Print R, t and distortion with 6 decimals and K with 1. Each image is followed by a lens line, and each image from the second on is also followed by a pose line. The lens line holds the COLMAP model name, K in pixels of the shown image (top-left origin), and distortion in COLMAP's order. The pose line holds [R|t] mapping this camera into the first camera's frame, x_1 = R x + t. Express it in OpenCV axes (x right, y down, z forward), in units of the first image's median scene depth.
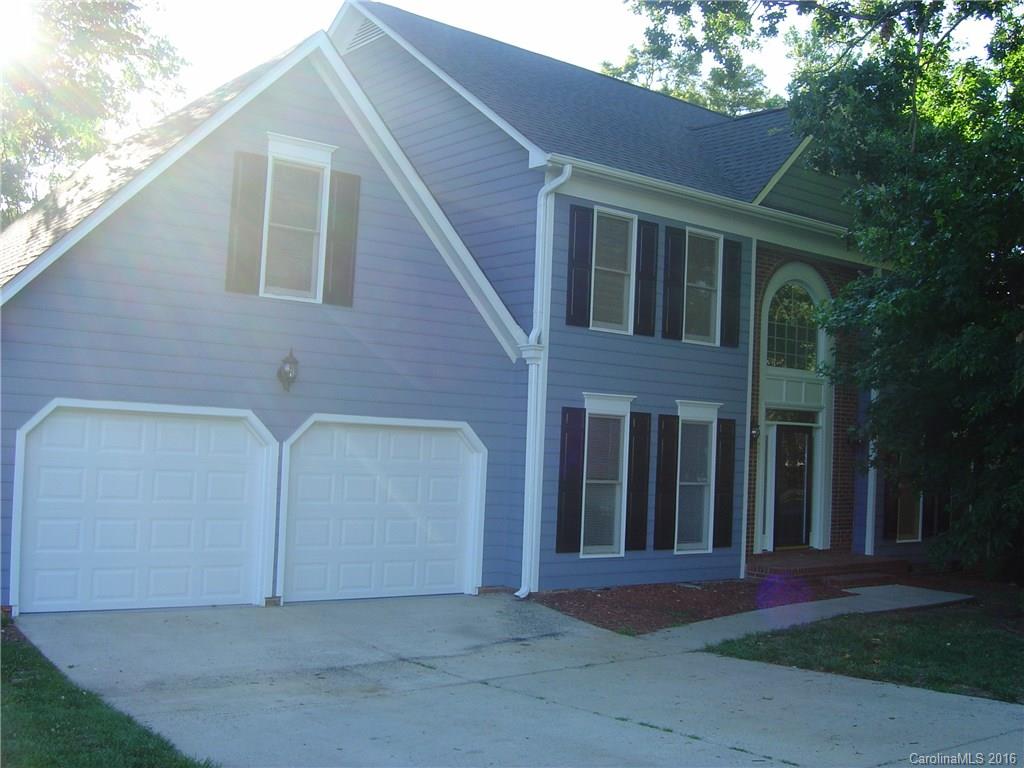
lens RADIAL K [[1141.3, 0, 512.0], [0, 1141.3, 384.0], [0, 0, 1]] dist [-0.145589, 0.012209]
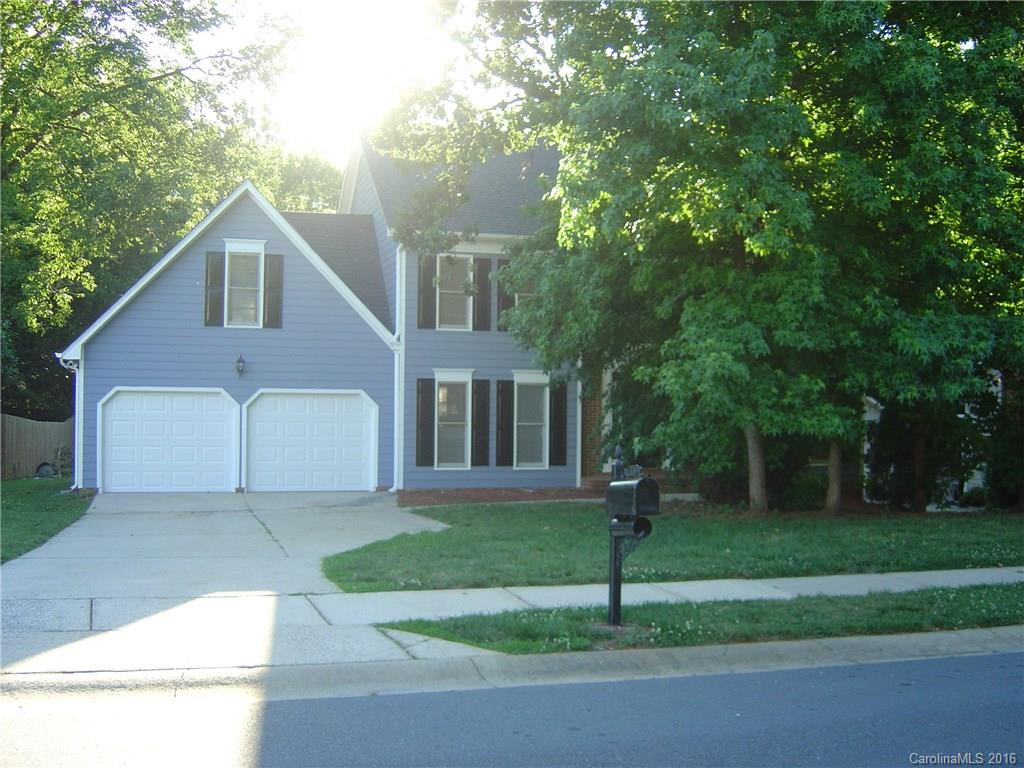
lens RADIAL K [[1141.3, 0, 512.0], [0, 1141.3, 384.0], [0, 0, 1]] dist [-0.145589, 0.012209]
pose [[0.925042, -0.040921, -0.377655, 0.792942], [0.049964, 0.998650, 0.014174, 0.011699], [0.376566, -0.031980, 0.925838, -0.479637]]
